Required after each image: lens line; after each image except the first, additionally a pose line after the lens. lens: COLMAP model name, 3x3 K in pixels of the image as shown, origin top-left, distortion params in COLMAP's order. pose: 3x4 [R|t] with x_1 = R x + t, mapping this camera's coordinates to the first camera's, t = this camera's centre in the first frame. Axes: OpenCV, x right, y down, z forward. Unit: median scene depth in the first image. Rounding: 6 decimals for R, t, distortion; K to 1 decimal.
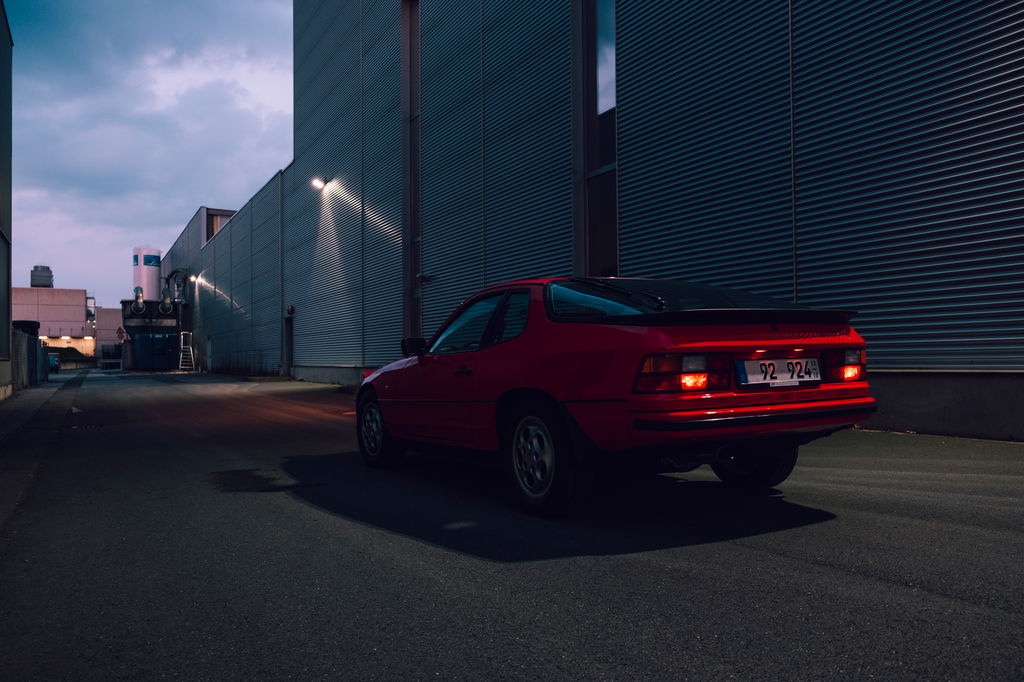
lens RADIAL K [[824.3, 0, 509.4], [0, 824.3, 354.6], [0, 0, 1]] dist [-0.033678, -0.000613]
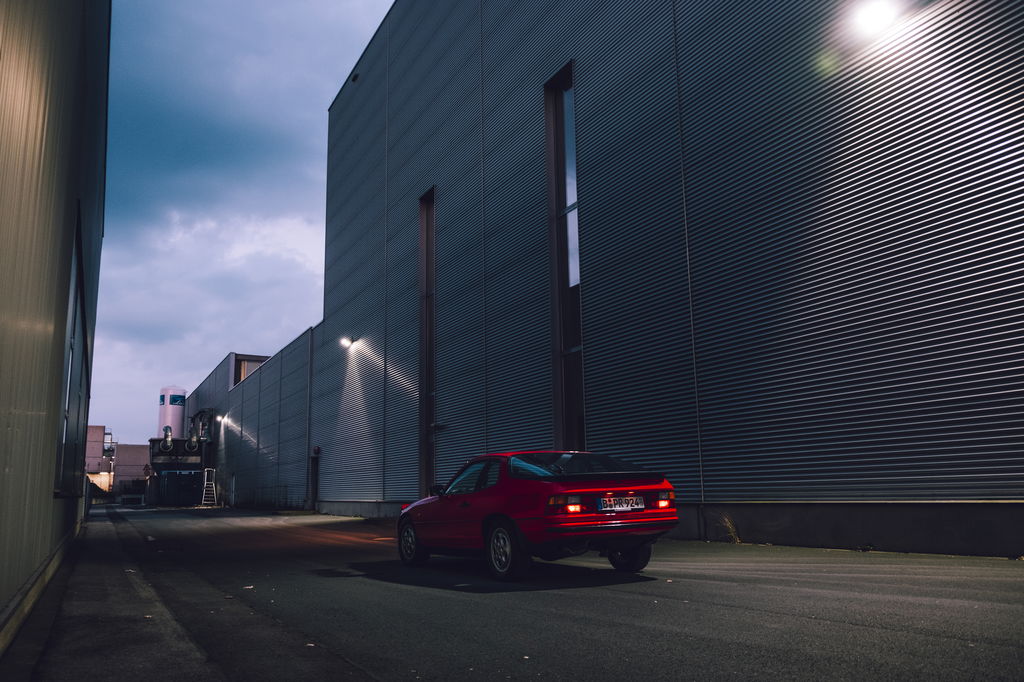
lens RADIAL K [[824.3, 0, 509.4], [0, 824.3, 354.6], [0, 0, 1]] dist [-0.033678, -0.000613]
pose [[0.999913, -0.008145, -0.010393, 0.011238], [0.006380, 0.987122, -0.159840, -0.002687], [0.011561, 0.159759, 0.987088, -0.148877]]
